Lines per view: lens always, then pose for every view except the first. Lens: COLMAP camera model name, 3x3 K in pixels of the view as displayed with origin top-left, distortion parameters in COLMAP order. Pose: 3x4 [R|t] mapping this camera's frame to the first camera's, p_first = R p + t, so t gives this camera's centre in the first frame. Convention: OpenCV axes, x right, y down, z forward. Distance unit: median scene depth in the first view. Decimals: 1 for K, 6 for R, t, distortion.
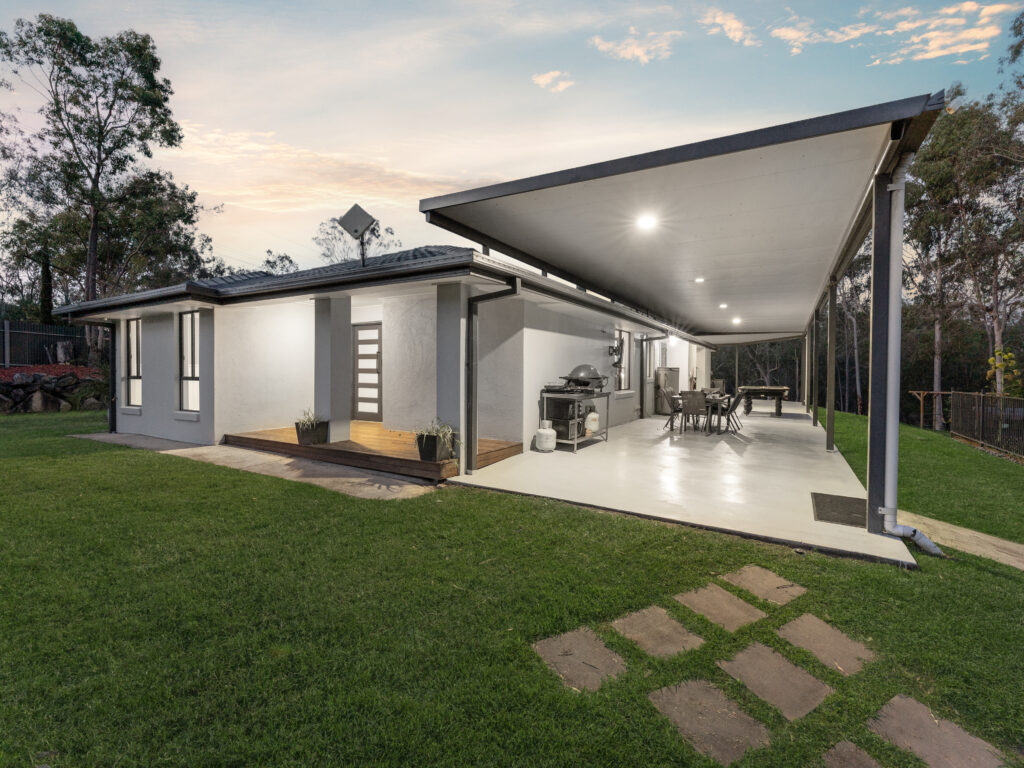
lens RADIAL K [[466.2, 0, 509.5], [0, 466.2, 379.9], [0, 0, 1]] dist [0.000354, 0.000371]
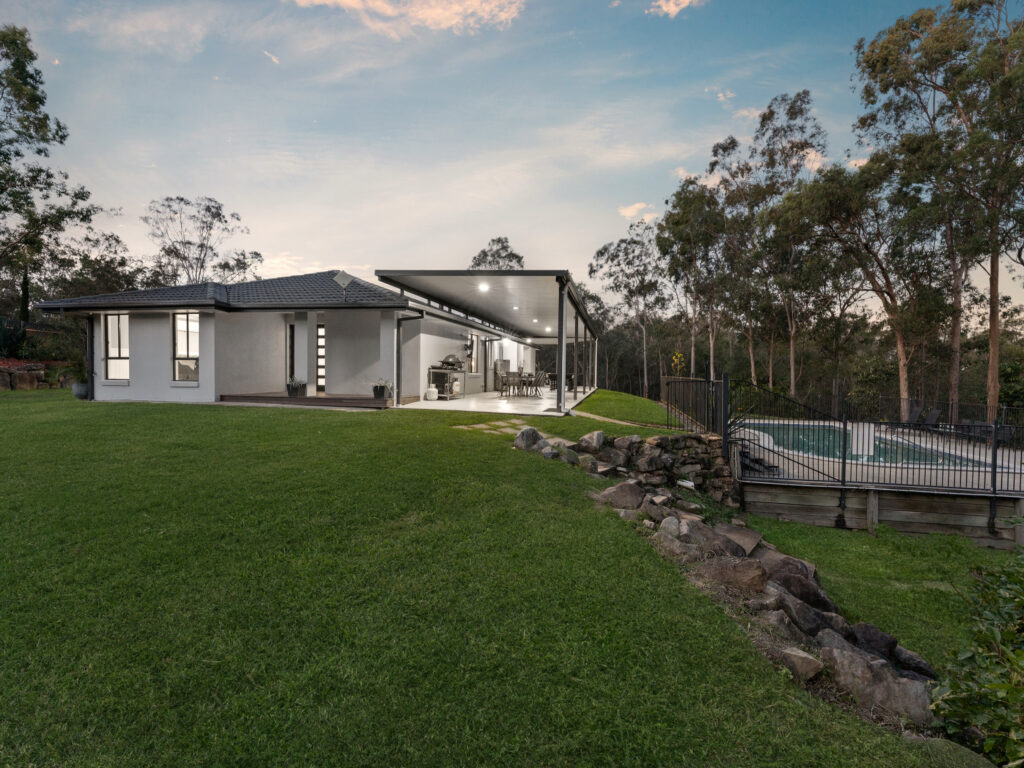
lens RADIAL K [[466.2, 0, 510.0], [0, 466.2, 384.5], [0, 0, 1]] dist [0.000354, 0.000371]
pose [[0.950076, 0.000219, 0.312017, -0.136811], [-0.005413, 0.999861, 0.015779, 0.039267], [-0.311971, -0.016680, 0.949945, -0.564575]]
